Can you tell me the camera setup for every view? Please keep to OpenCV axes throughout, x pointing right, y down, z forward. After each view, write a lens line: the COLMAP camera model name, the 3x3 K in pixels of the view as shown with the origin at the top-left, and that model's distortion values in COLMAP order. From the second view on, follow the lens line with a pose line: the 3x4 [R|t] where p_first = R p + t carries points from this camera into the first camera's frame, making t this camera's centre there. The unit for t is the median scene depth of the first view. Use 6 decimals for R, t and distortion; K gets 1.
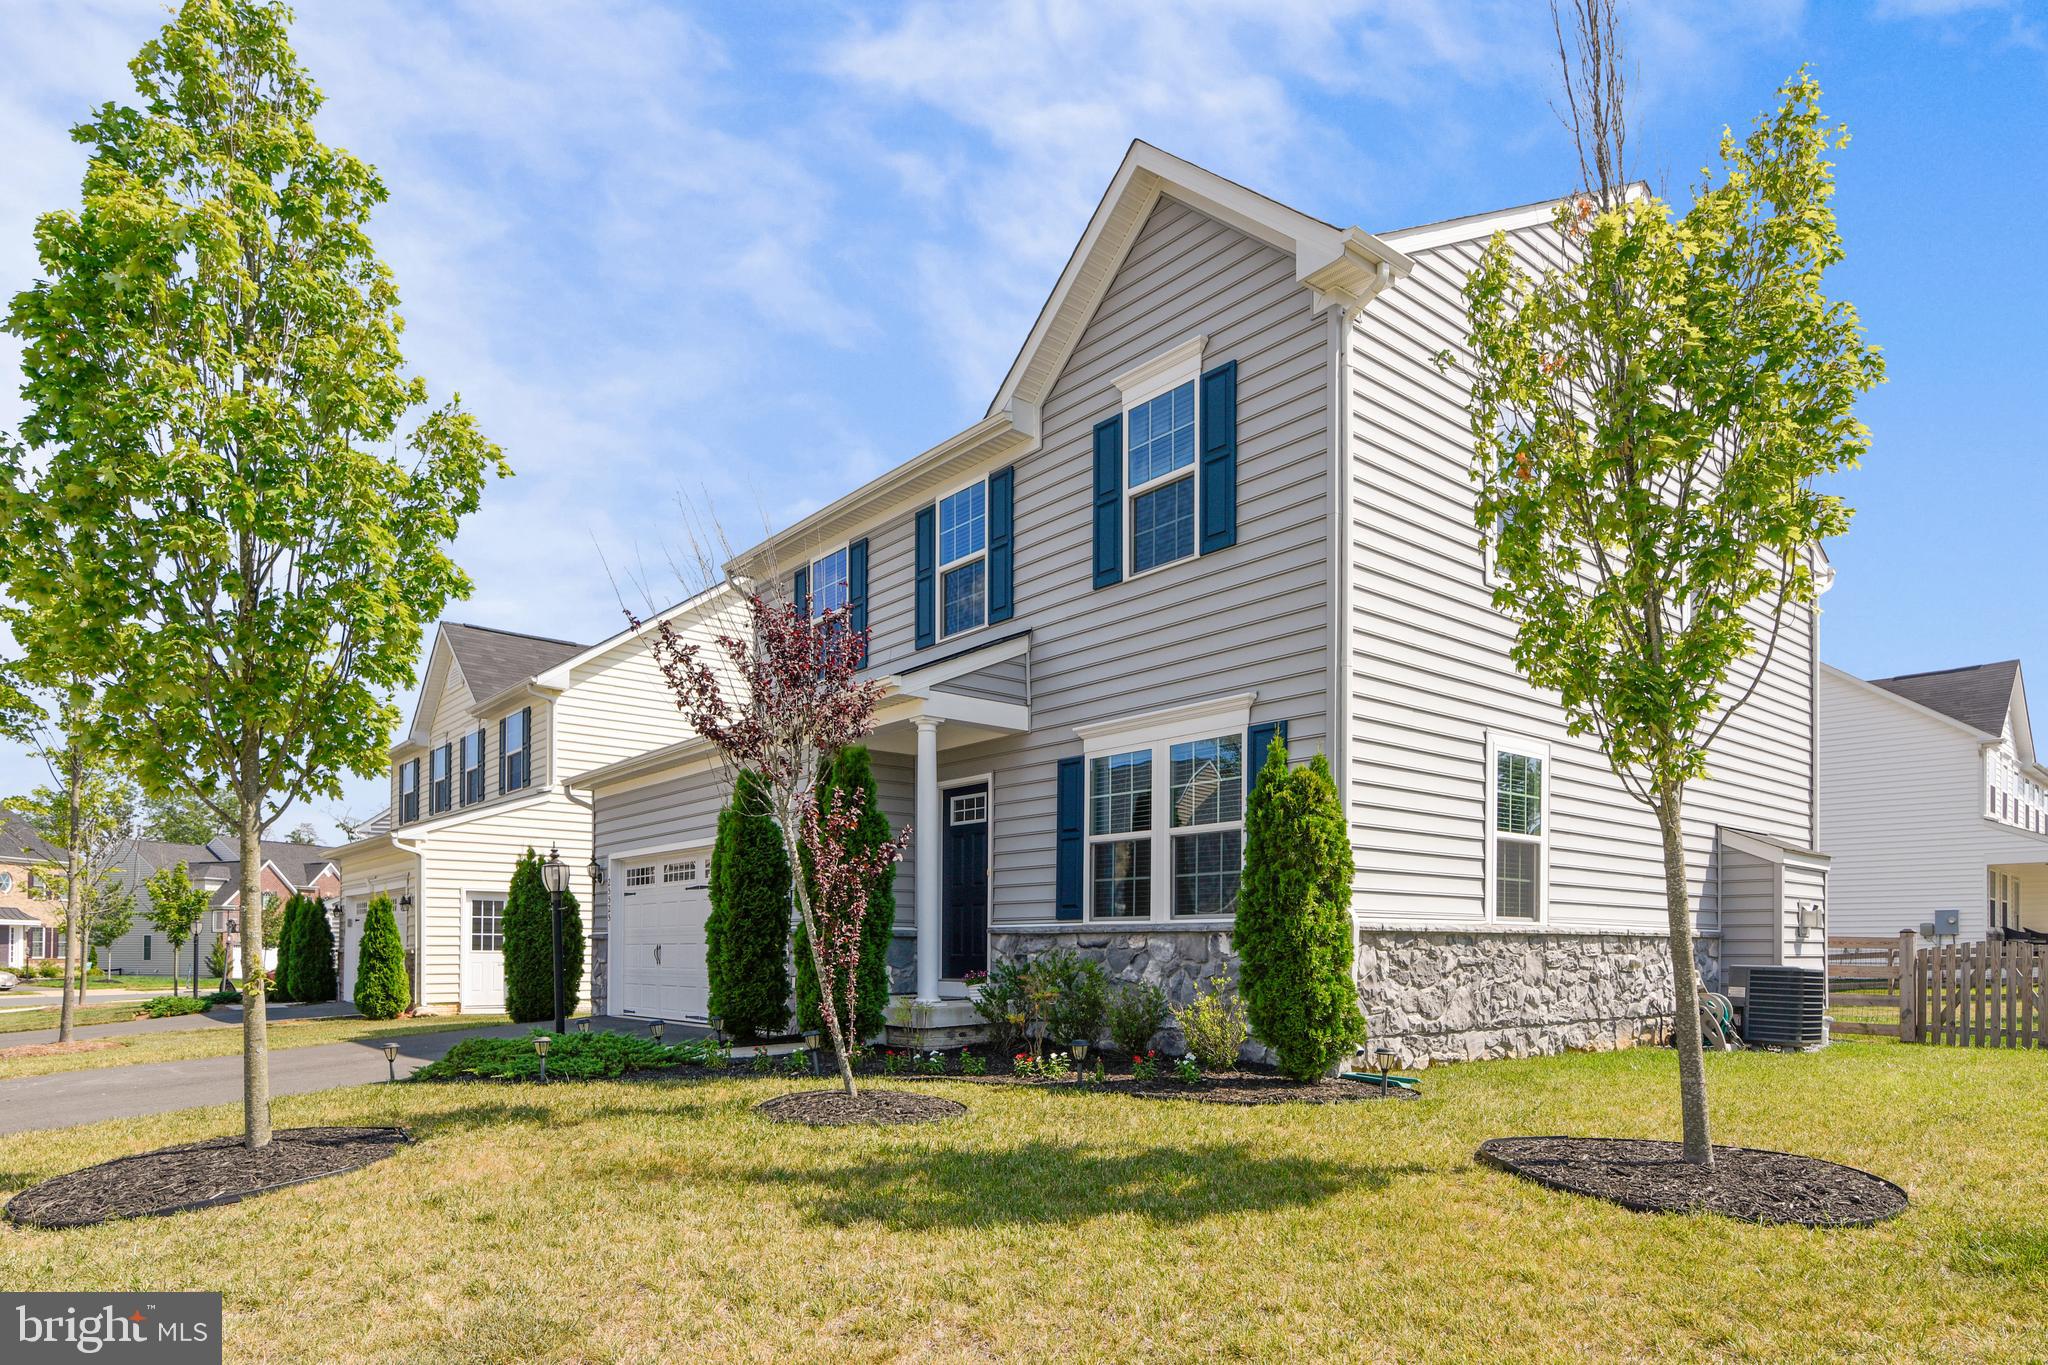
lens RADIAL K [[1258.2, 0, 952.2], [0, 1258.2, 931.0], [0, 0, 1]] dist [-0.001219, -0.004666]
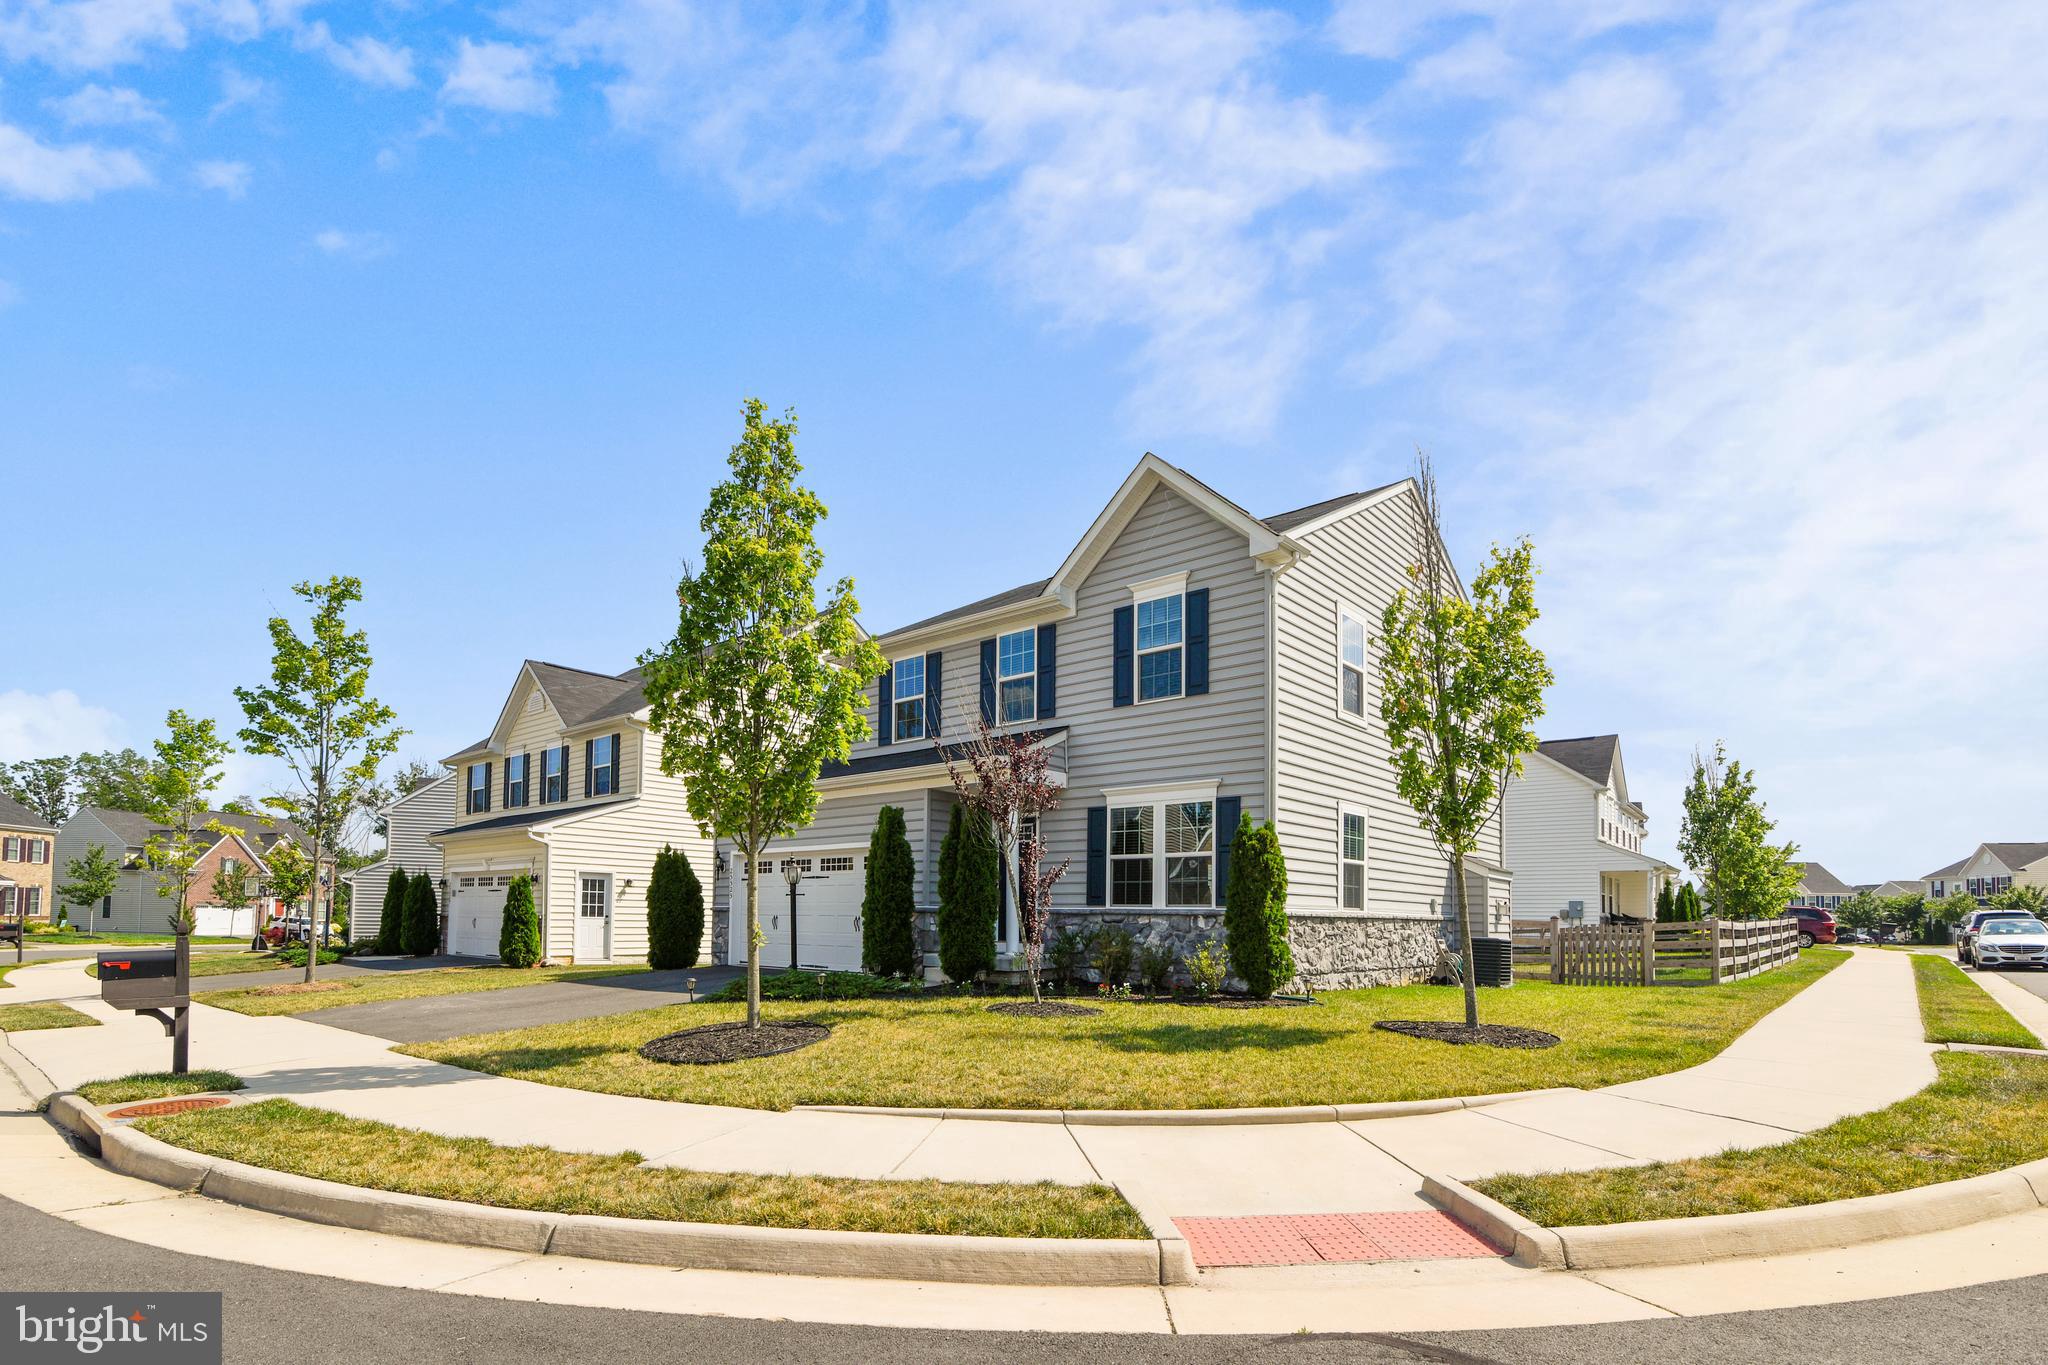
lens RADIAL K [[1063.0, 0, 988.7], [0, 1063.0, 853.5], [0, 0, 1]] dist [-0.013991, -0.001456]
pose [[0.986556, 0.022274, 0.161898, -0.275936], [-0.014777, 0.998768, -0.047363, -0.008996], [-0.162754, 0.044334, 0.985670, -0.351247]]
